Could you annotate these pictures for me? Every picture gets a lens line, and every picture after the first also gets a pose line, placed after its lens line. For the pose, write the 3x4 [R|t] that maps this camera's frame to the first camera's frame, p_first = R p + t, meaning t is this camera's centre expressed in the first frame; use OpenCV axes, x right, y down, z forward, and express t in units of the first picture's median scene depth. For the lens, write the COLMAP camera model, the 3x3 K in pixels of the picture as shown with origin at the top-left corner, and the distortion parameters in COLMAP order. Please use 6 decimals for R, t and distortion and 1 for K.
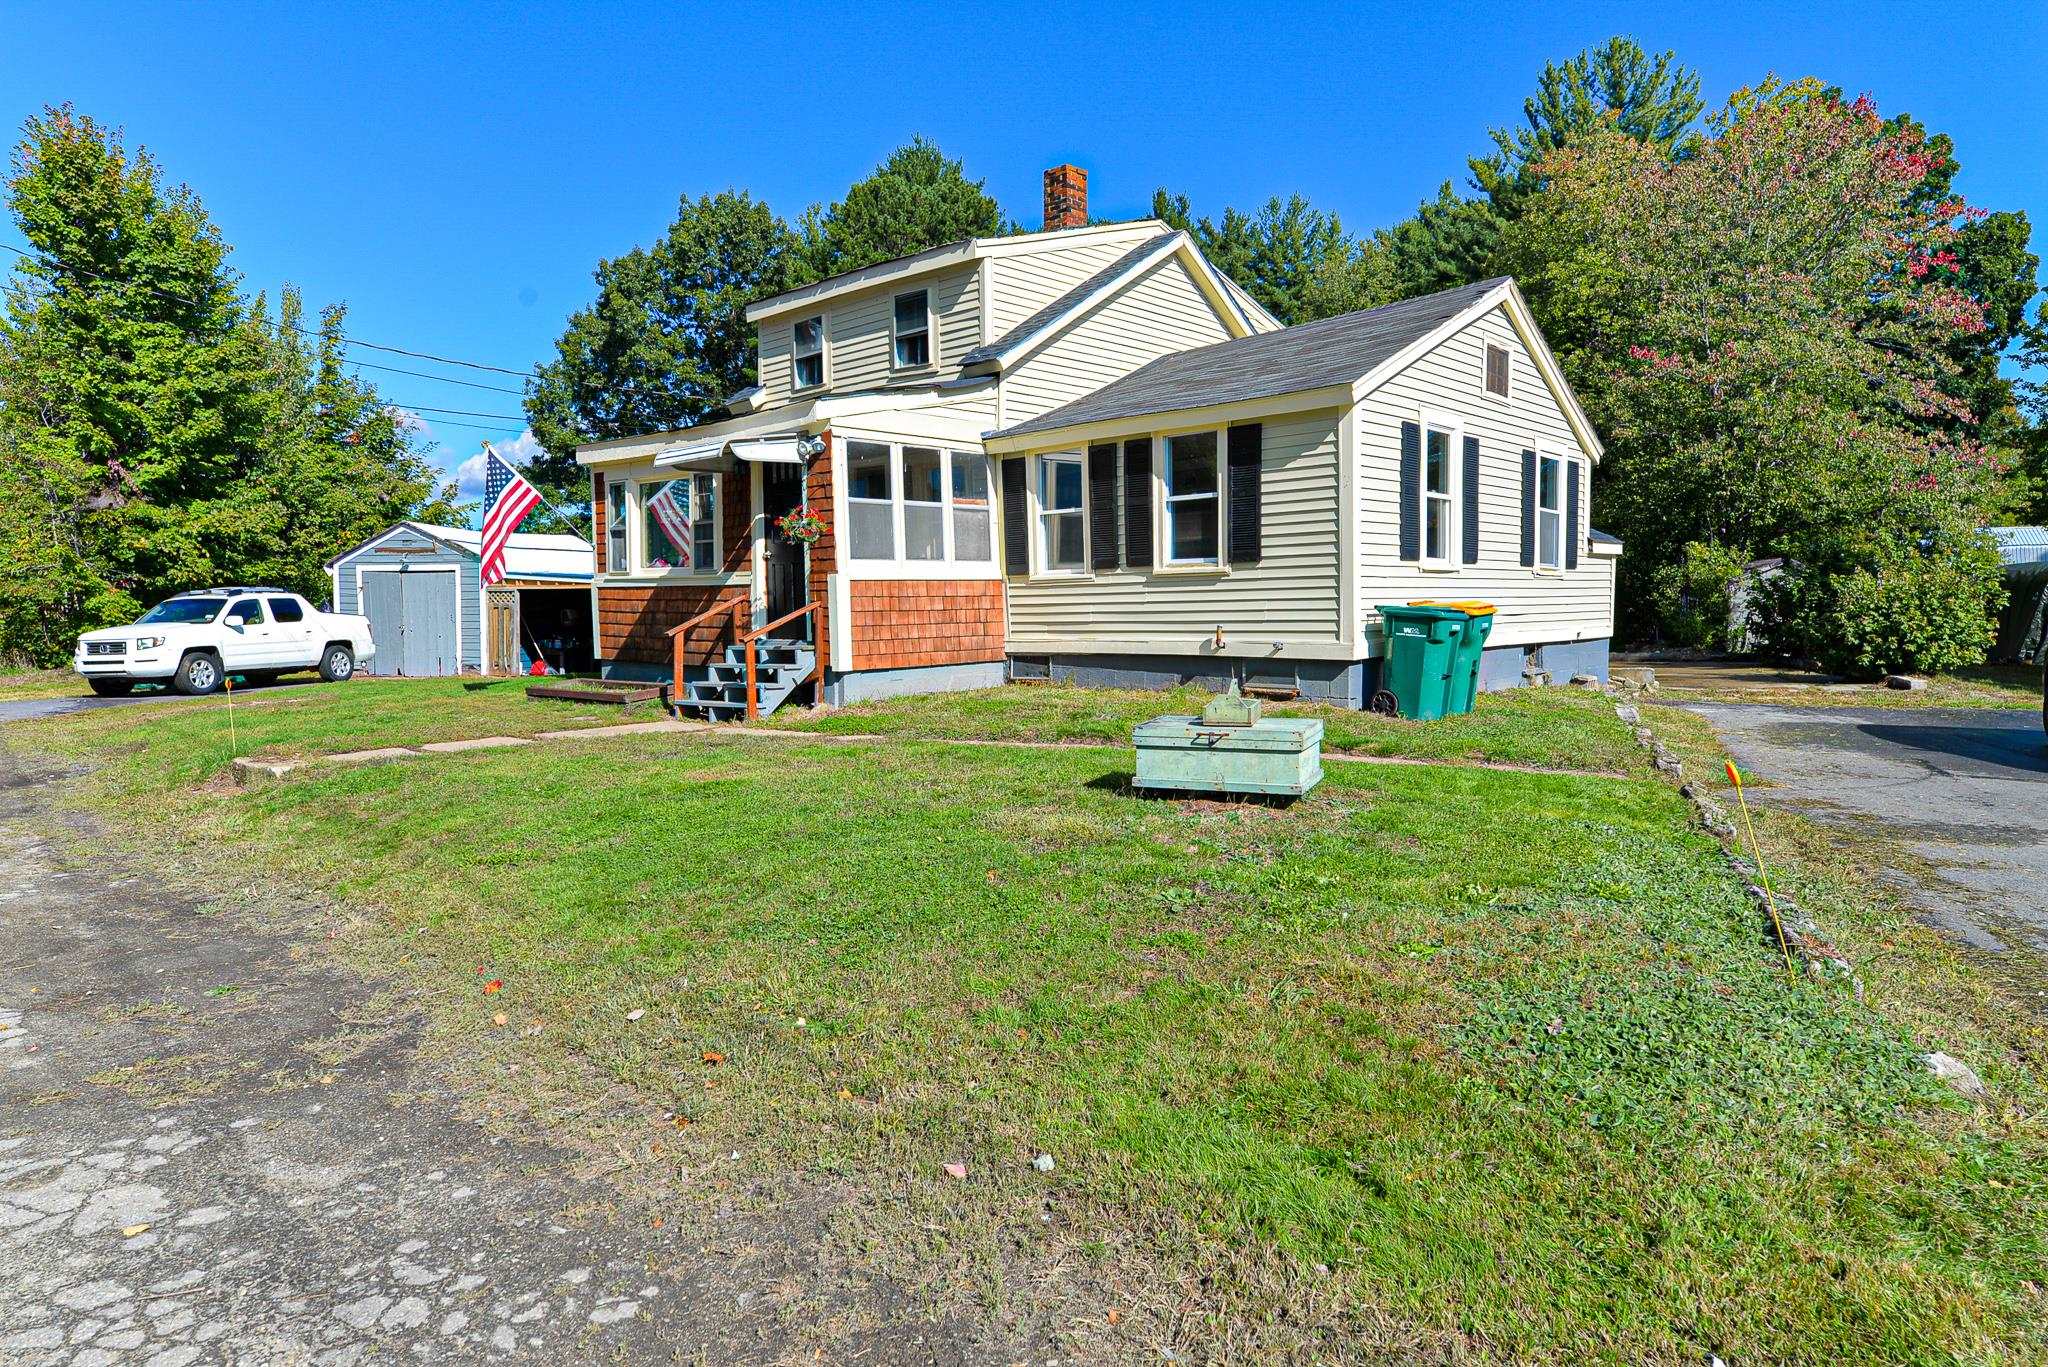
lens RADIAL K [[1275.5, 0, 1021.6], [0, 1275.5, 682.7], [0, 0, 1]] dist [0.000734, 0.001127]
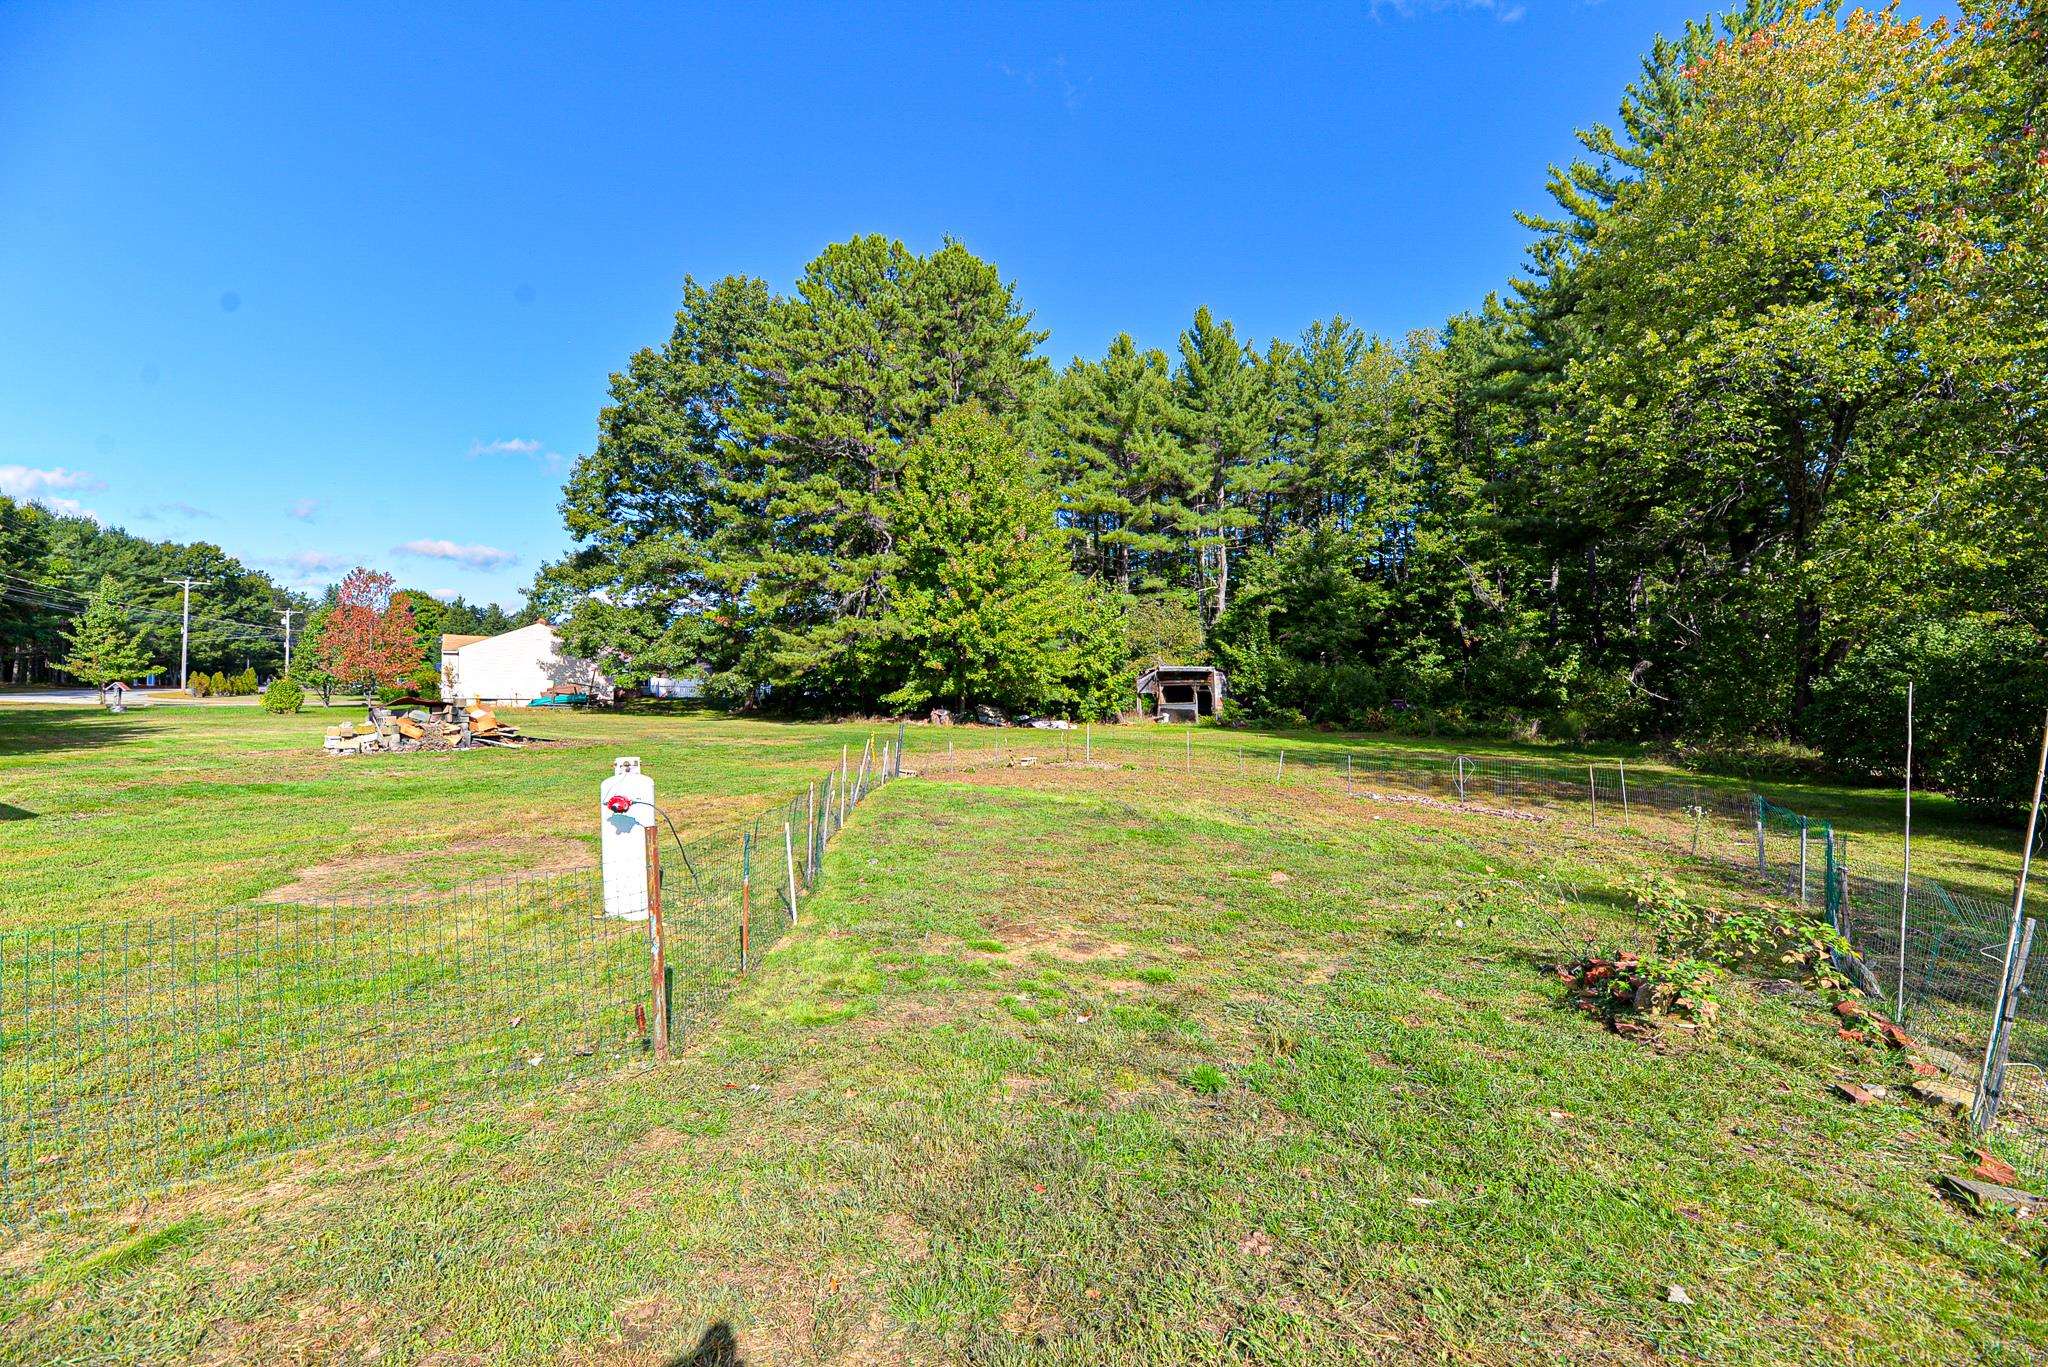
lens RADIAL K [[820.1, 0, 1036.0], [0, 820.1, 688.2], [0, 0, 1]] dist [-0.010526, -0.001804]
pose [[0.988582, 0.028831, -0.147898, 0.290700], [-0.039087, 0.996992, -0.066919, -0.082462], [0.145524, 0.071936, 0.986736, 1.202180]]
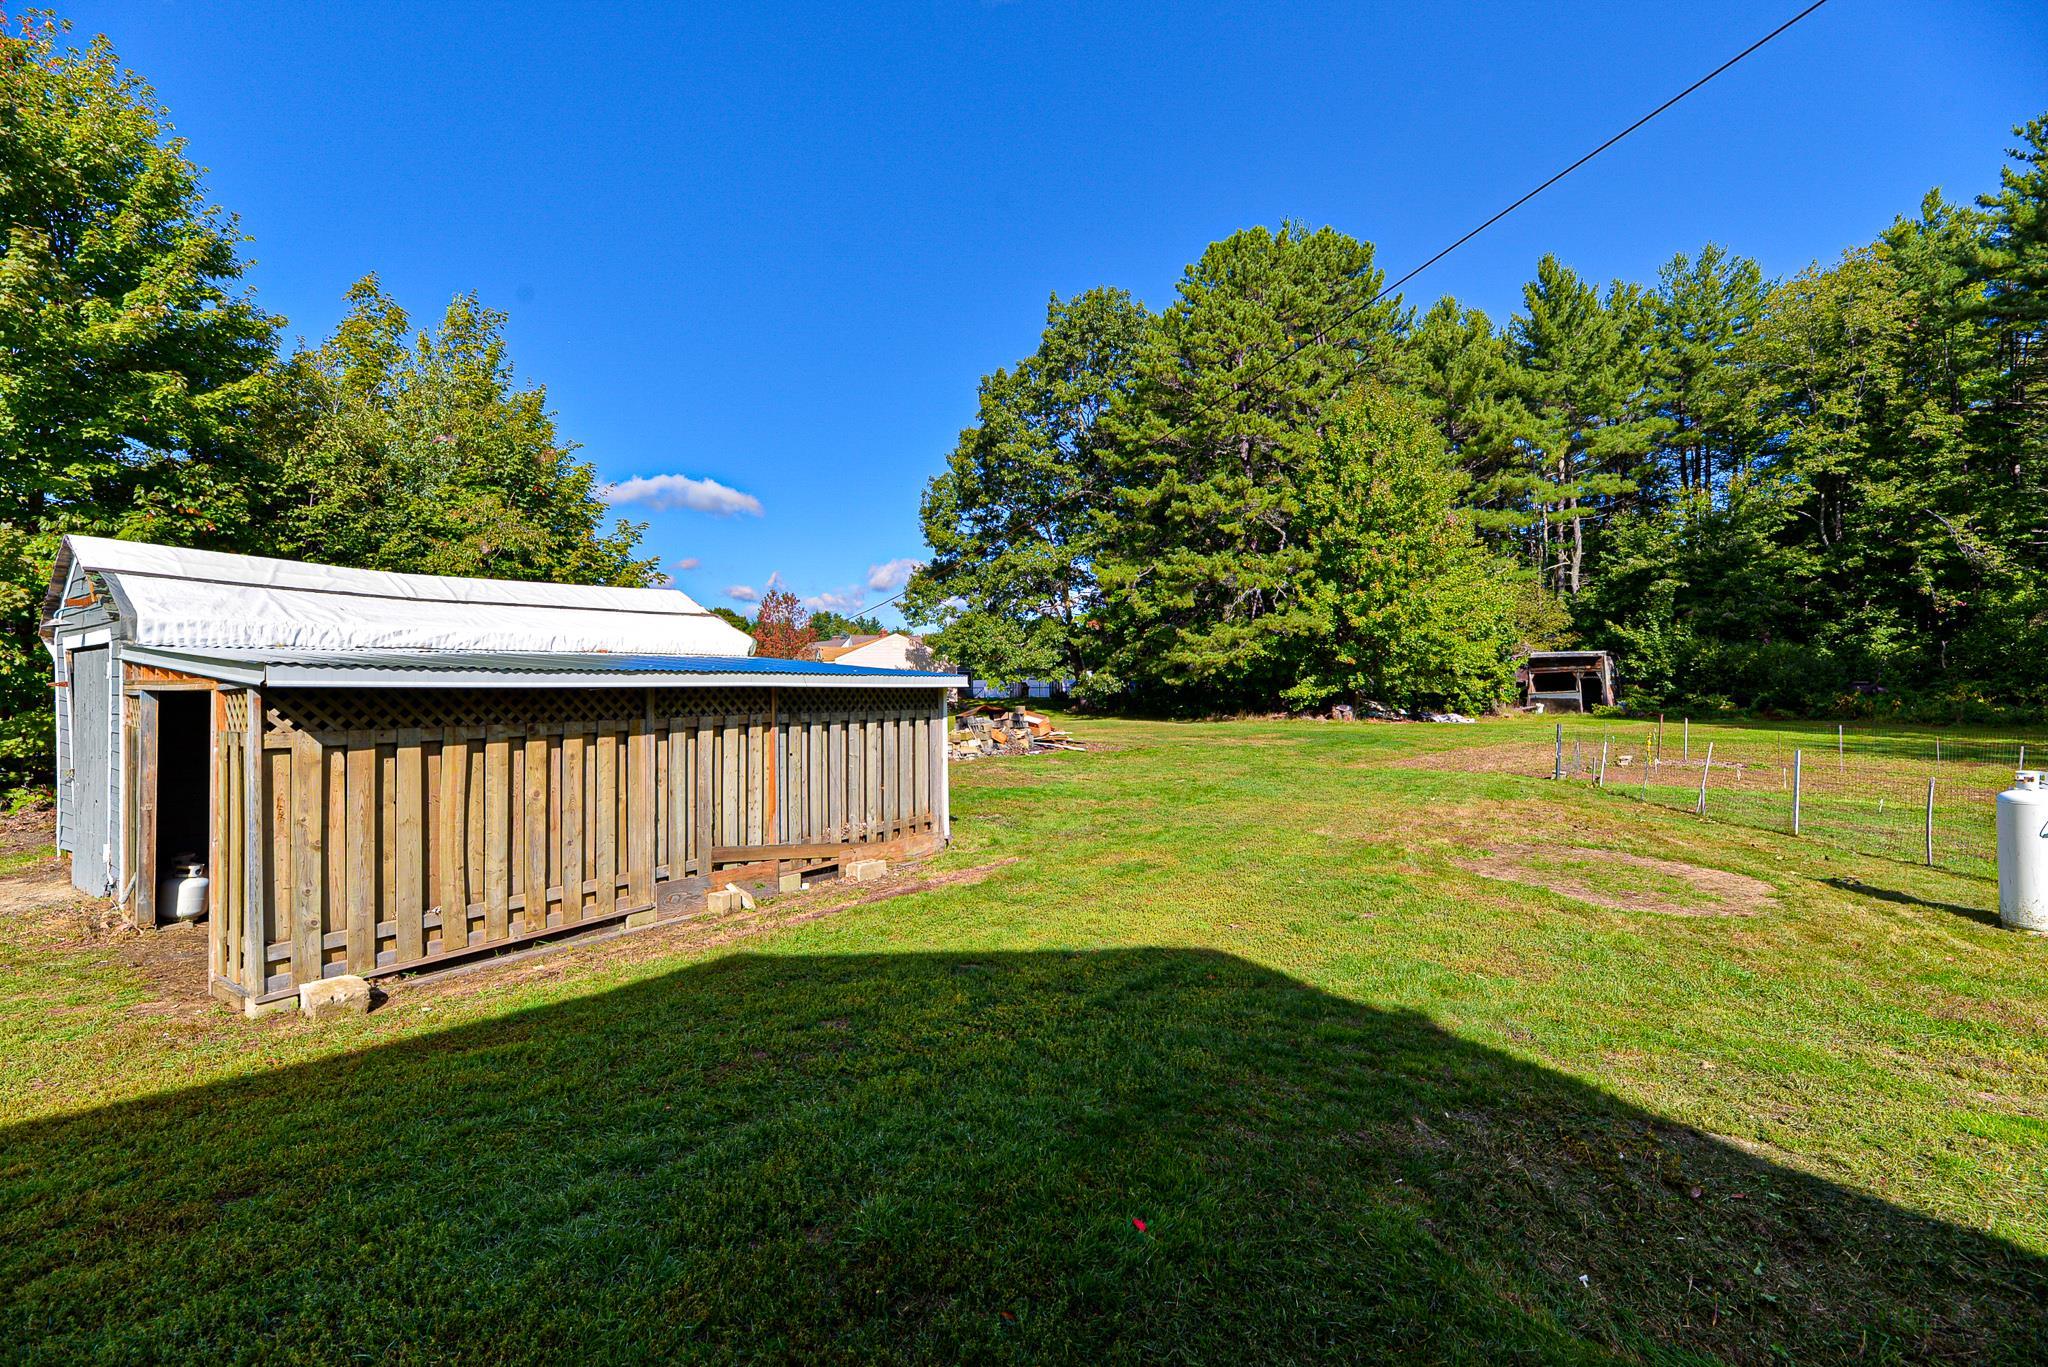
lens RADIAL K [[820.1, 0, 1014.5], [0, 820.1, 693.5], [0, 0, 1]] dist [-0.010526, -0.001804]
pose [[0.926063, 0.007359, -0.377297, -0.097100], [-0.026224, 0.998648, -0.044889, -0.075979], [0.376457, 0.051464, 0.925004, 1.081441]]
